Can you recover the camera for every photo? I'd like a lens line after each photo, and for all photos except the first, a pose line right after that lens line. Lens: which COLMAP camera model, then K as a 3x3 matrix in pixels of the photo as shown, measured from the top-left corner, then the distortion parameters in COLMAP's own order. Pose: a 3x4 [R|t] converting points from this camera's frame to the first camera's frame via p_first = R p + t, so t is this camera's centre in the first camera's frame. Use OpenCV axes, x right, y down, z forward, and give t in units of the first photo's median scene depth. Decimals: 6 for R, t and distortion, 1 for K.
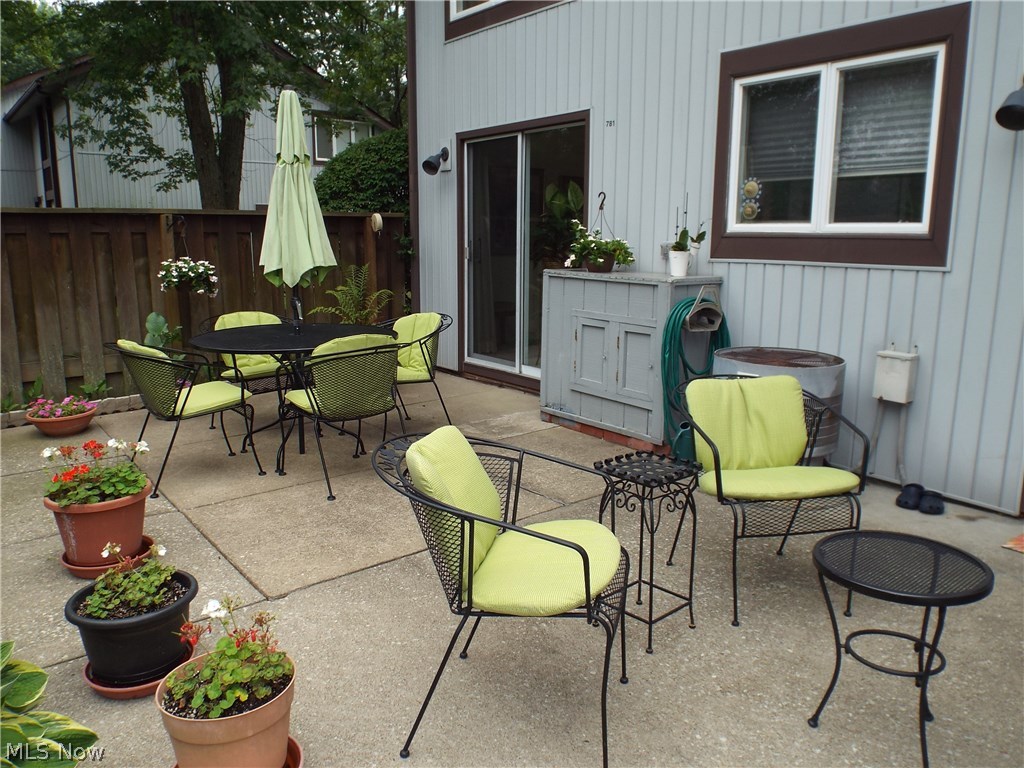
lens RADIAL K [[757.5, 0, 513.3], [0, 757.5, 378.0], [0, 0, 1]] dist [-0.034569, -0.003502]
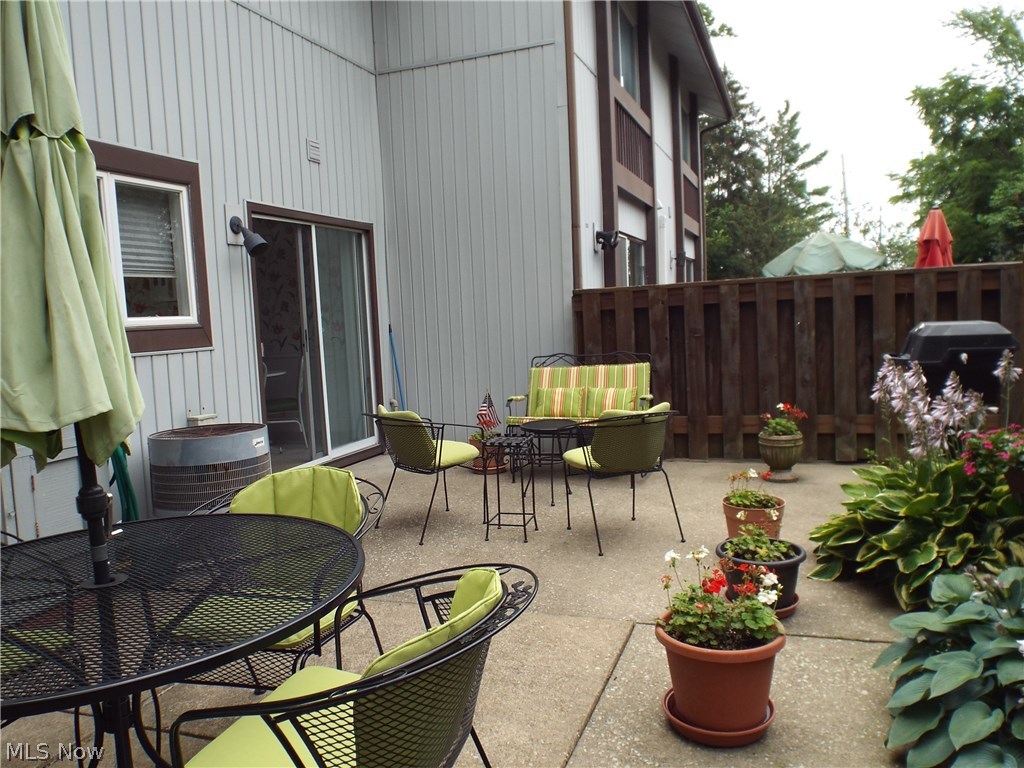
lens RADIAL K [[757.5, 0, 513.3], [0, 757.5, 378.0], [0, 0, 1]] dist [-0.034569, -0.003502]
pose [[-0.522623, -0.067096, 0.849920, -0.910072], [0.189662, 0.962768, 0.192630, -0.255439], [-0.831200, 0.261870, -0.490439, 1.235451]]
